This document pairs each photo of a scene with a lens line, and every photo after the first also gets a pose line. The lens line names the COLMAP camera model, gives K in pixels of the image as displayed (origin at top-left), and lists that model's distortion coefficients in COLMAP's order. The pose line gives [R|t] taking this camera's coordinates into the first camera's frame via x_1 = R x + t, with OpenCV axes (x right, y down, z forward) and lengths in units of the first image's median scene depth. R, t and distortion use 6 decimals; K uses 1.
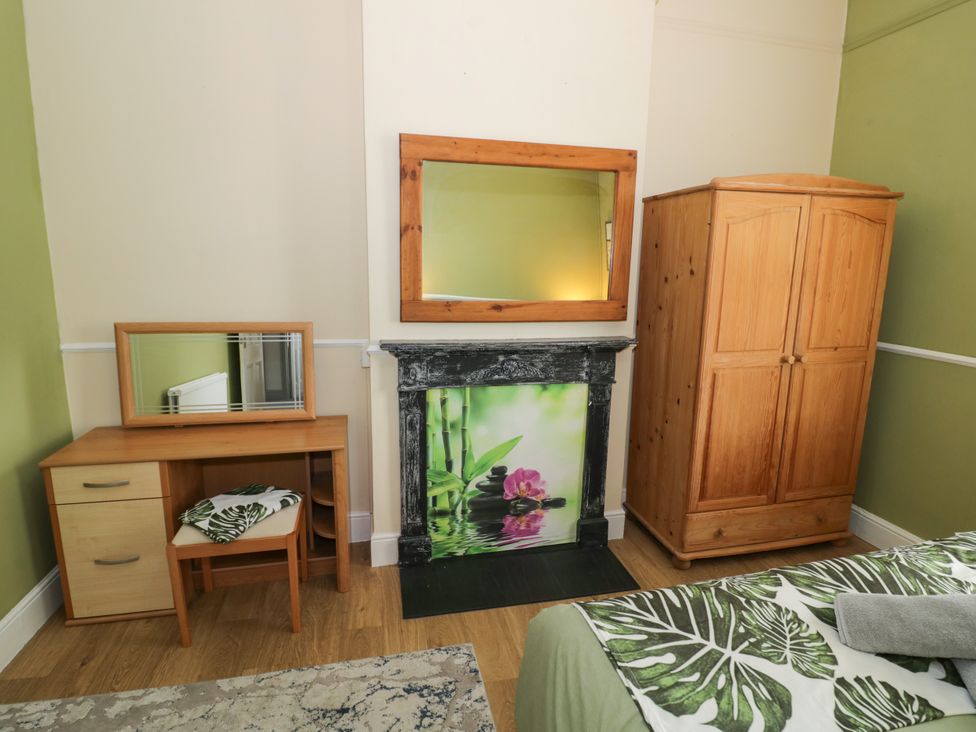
lens RADIAL K [[513.1, 0, 488.5], [0, 513.1, 356.8], [0, 0, 1]] dist [0.001470, -0.013854]
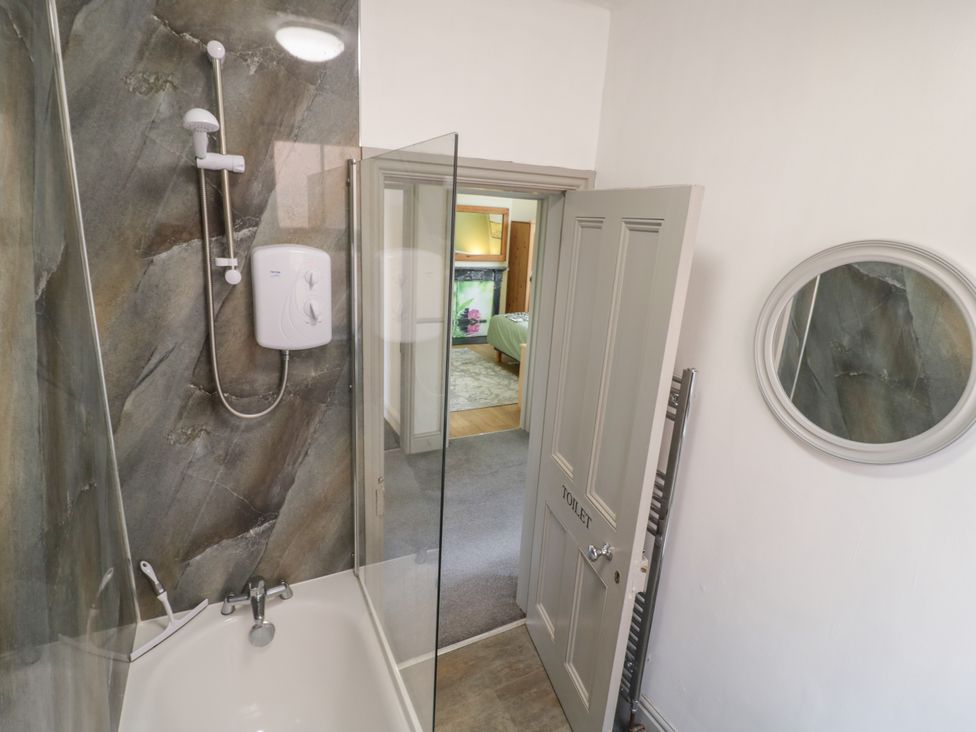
lens RADIAL K [[513.1, 0, 488.5], [0, 513.1, 356.8], [0, 0, 1]] dist [0.001470, -0.013854]
pose [[0.966391, -0.033053, 0.254944, -0.653662], [0.006968, 0.994704, 0.102548, 0.188443], [-0.256983, -0.097324, 0.961503, -2.048355]]
